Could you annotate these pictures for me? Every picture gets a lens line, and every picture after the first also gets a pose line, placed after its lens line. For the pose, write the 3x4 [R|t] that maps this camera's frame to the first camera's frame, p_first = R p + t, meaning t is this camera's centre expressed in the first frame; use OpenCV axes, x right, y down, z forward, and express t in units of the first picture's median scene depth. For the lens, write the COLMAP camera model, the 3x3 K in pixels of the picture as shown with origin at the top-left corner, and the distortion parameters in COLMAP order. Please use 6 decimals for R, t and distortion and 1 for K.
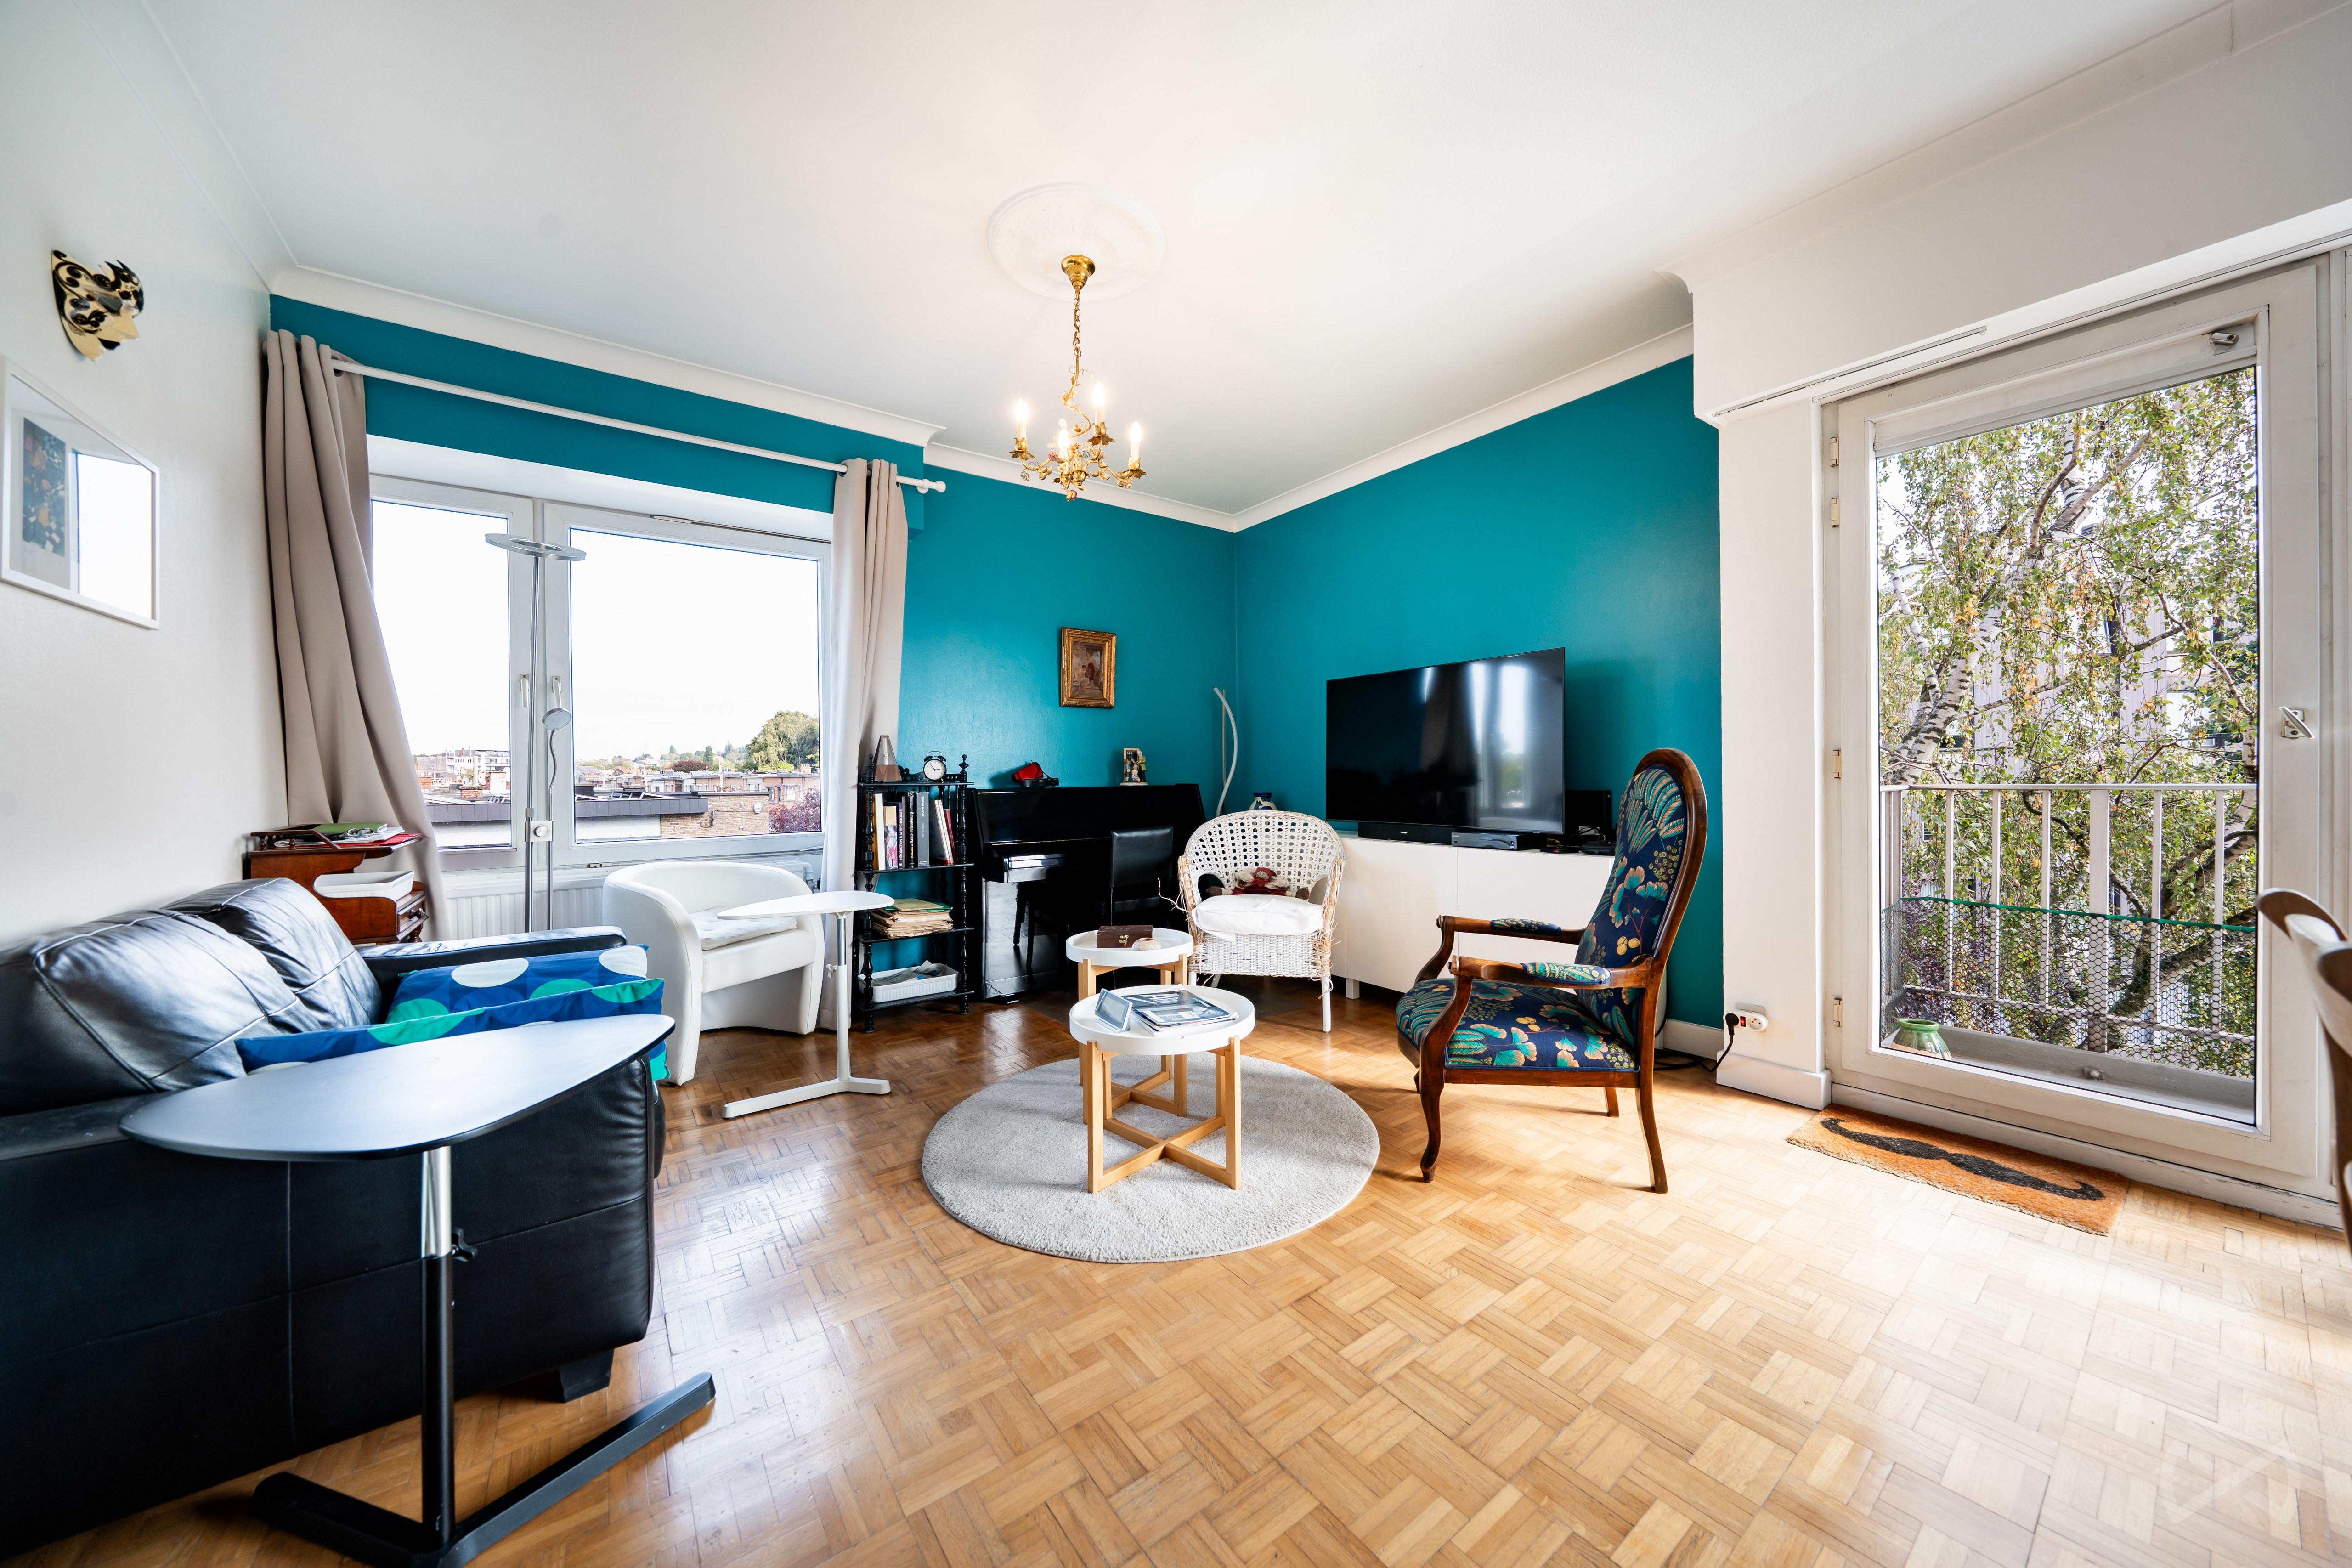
lens RADIAL K [[798.8, 0, 1181.6], [0, 798.8, 784.7], [0, 0, 1]] dist [-0.006541, -0.000091]
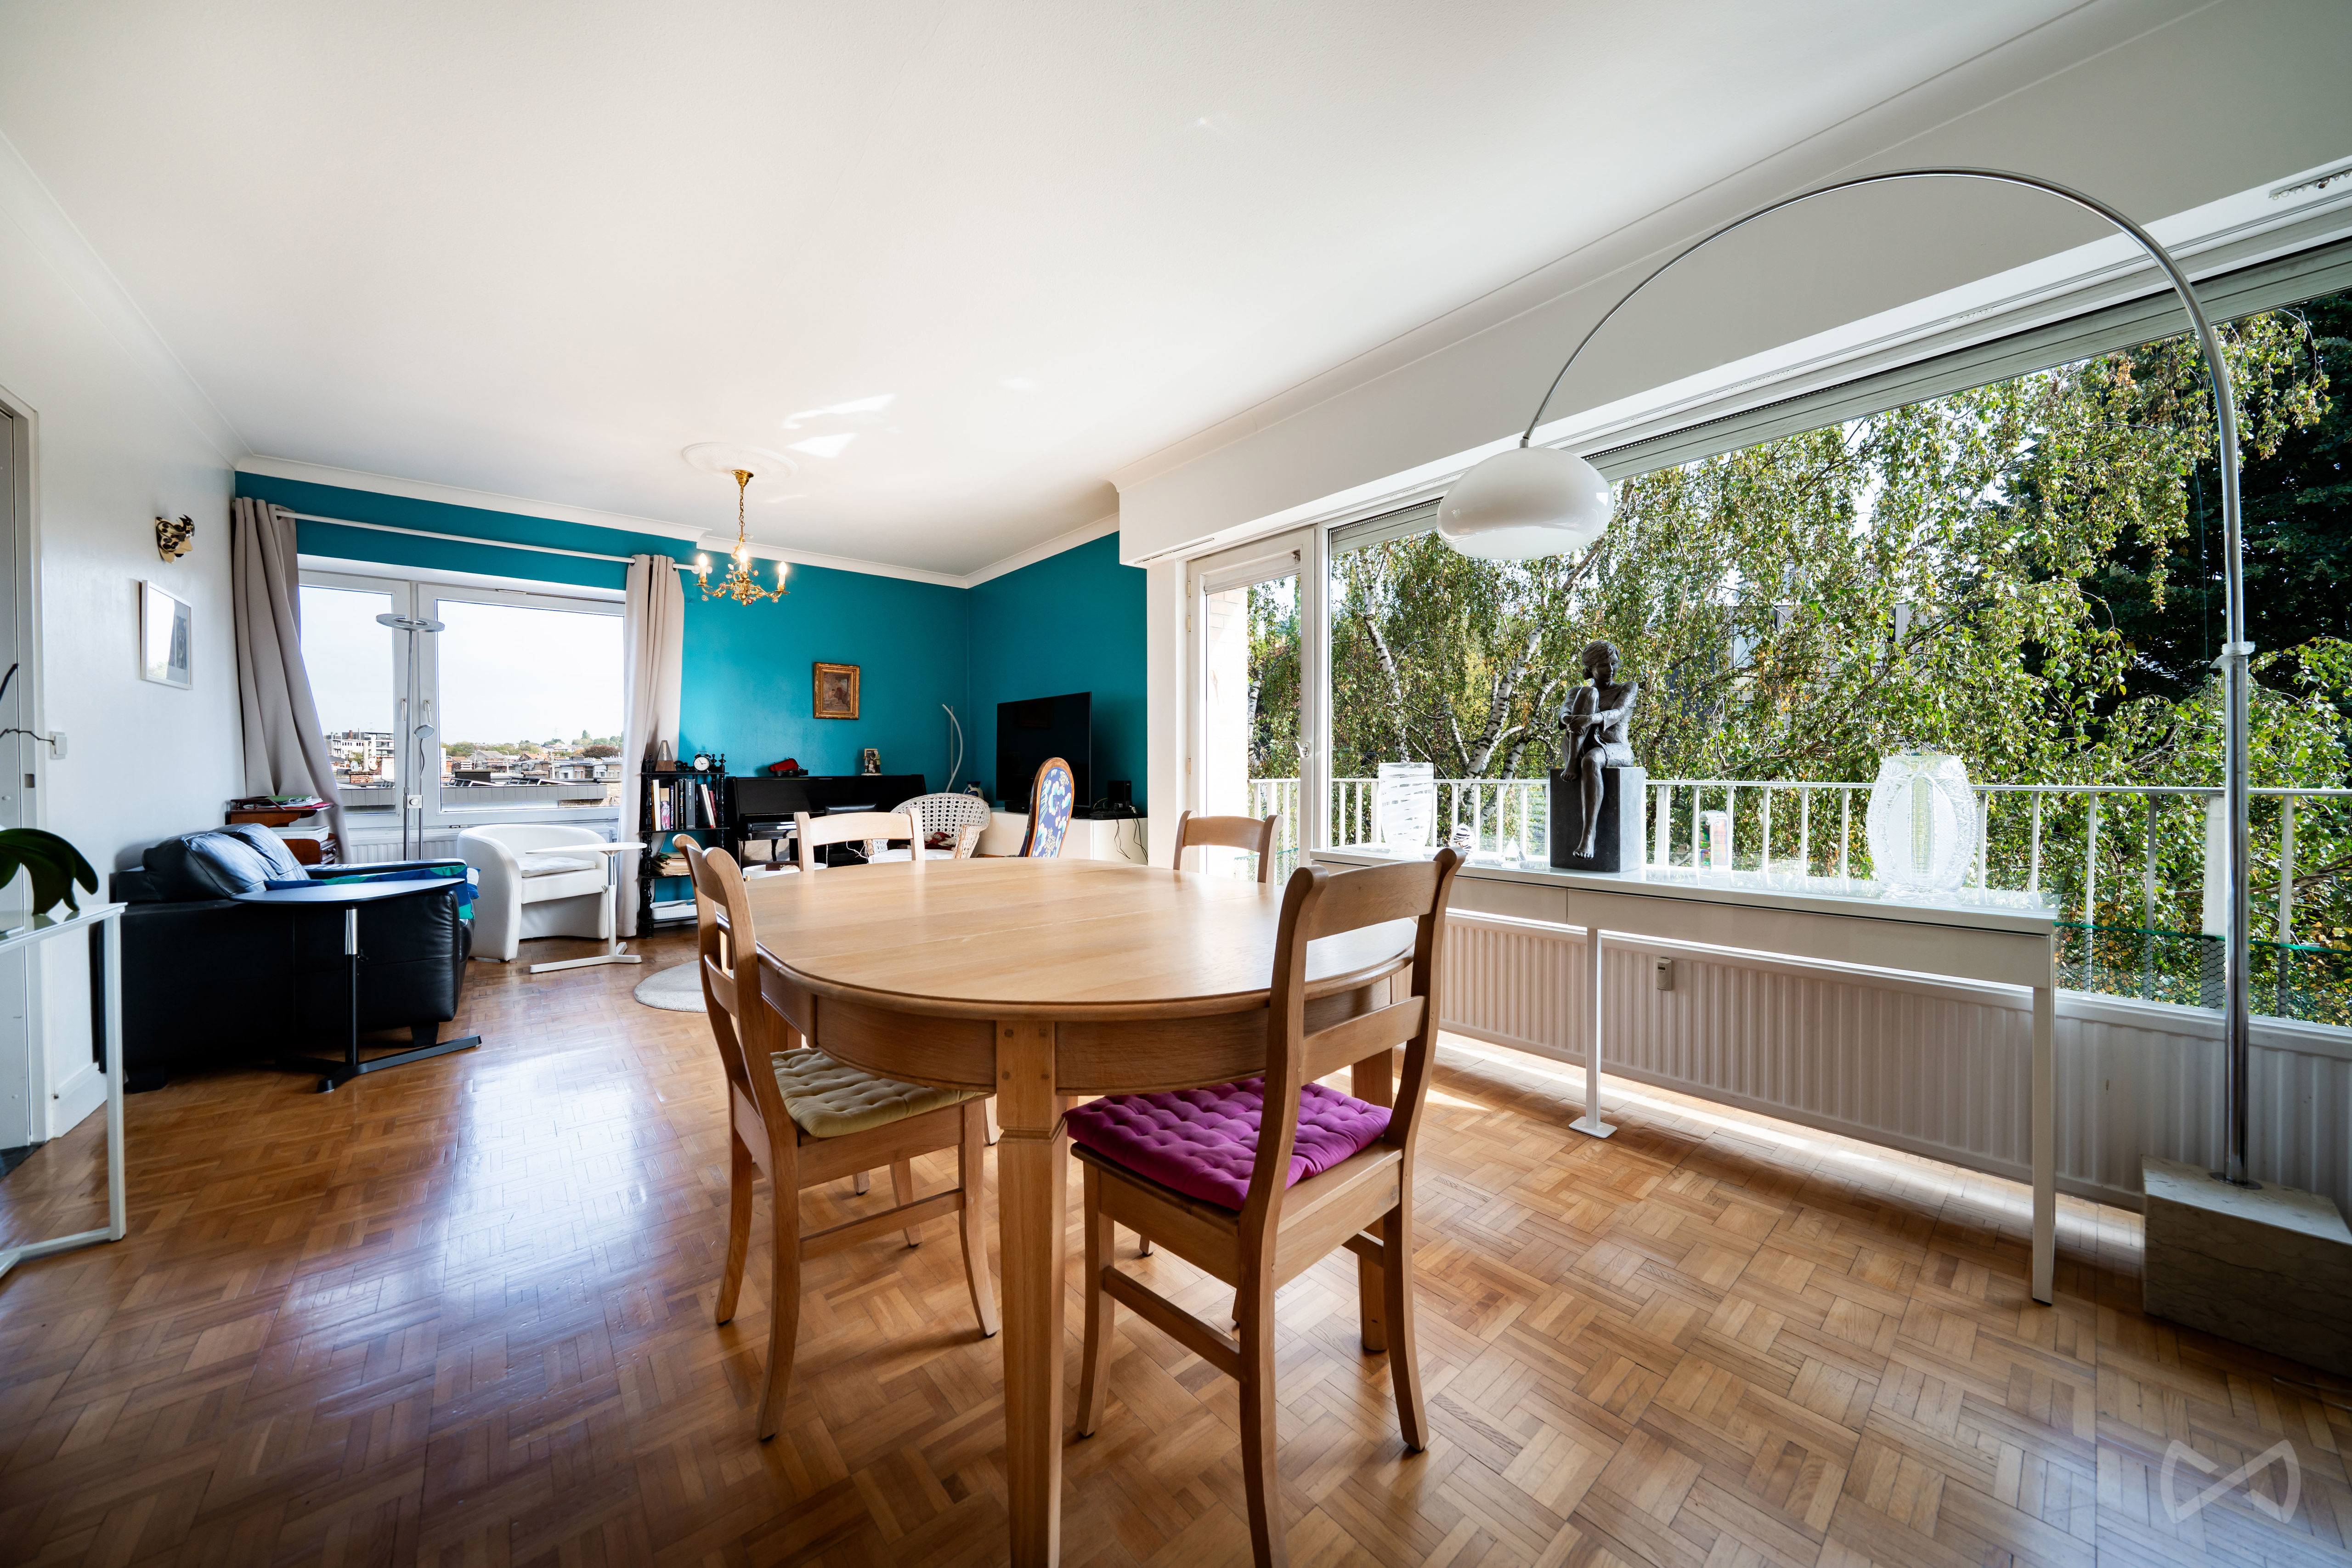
lens RADIAL K [[798.8, 0, 1183.2], [0, 798.8, 781.6], [0, 0, 1]] dist [-0.006541, -0.000091]
pose [[0.997199, 0.006416, 0.074525, 0.657578], [-0.007046, 0.999942, 0.008199, -0.005748], [-0.074468, -0.008701, 0.997185, -0.752356]]
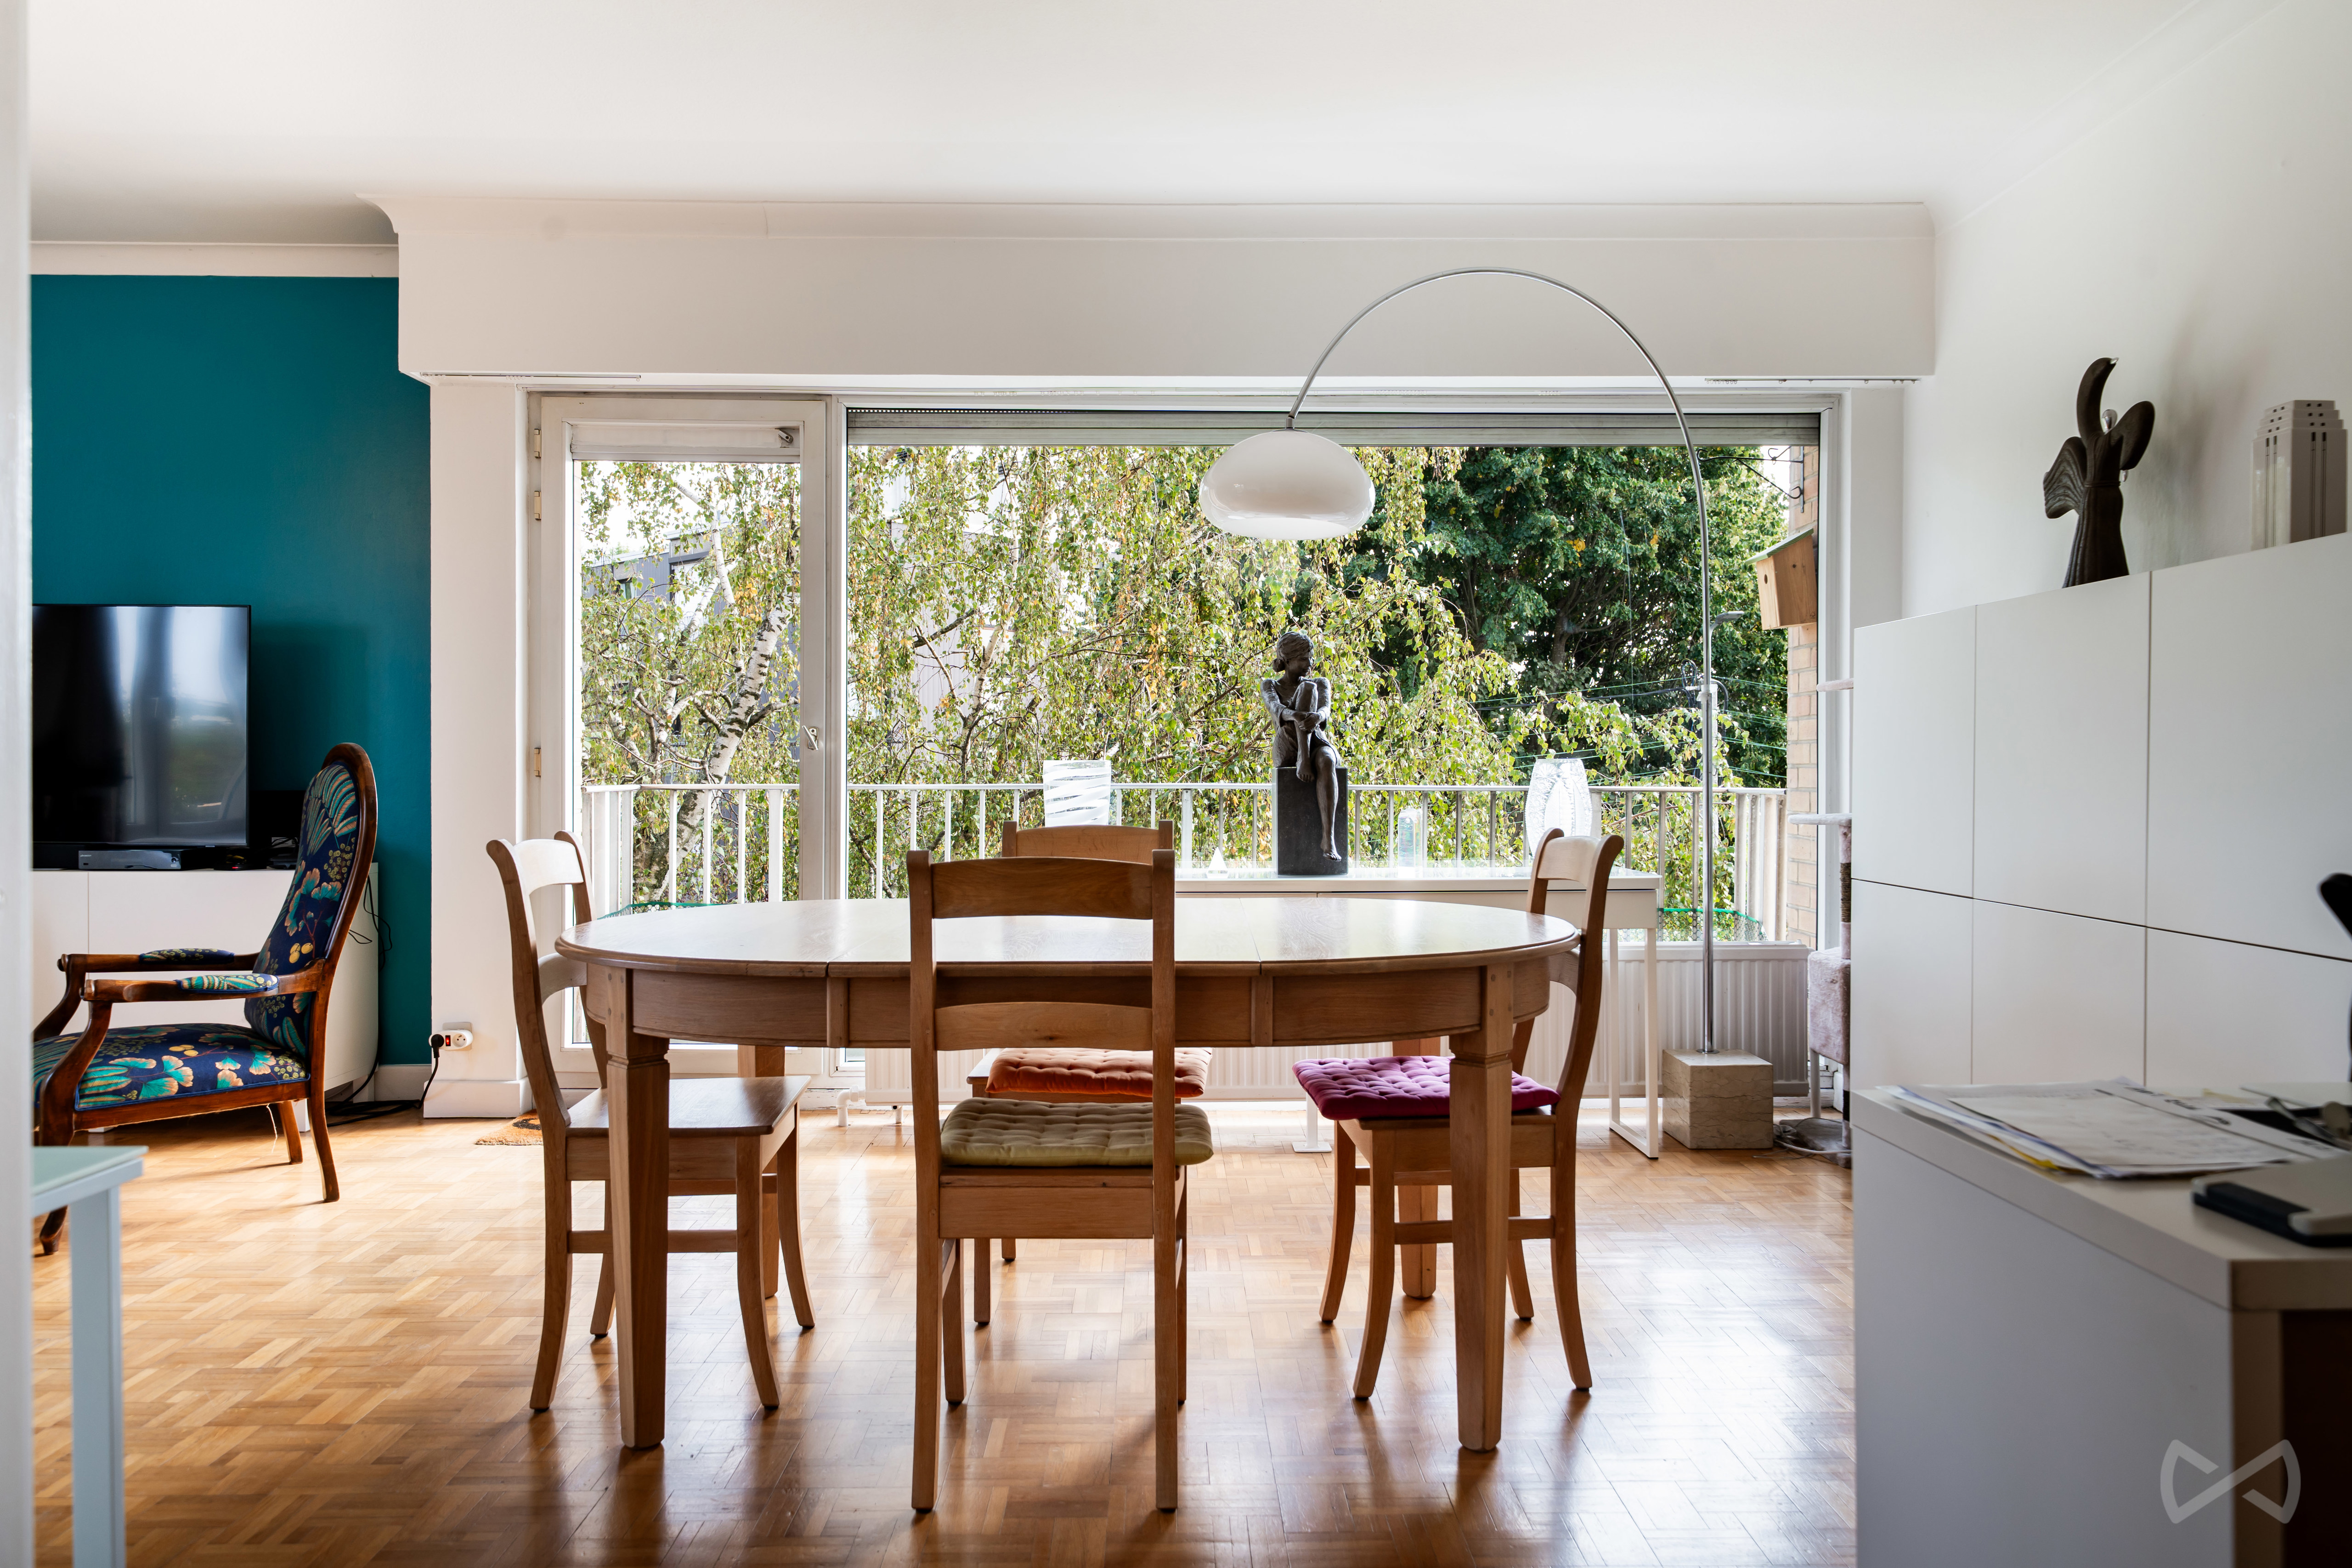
lens RADIAL K [[1566.9, 0, 1188.5], [0, 1566.9, 780.7], [0, 0, 1]] dist [-0.007374, 0.006122]
pose [[0.580465, 0.006301, 0.814261, -0.272395], [-0.001647, 0.999977, -0.006564, 0.007905], [-0.814283, 0.002469, 0.580462, -0.749136]]
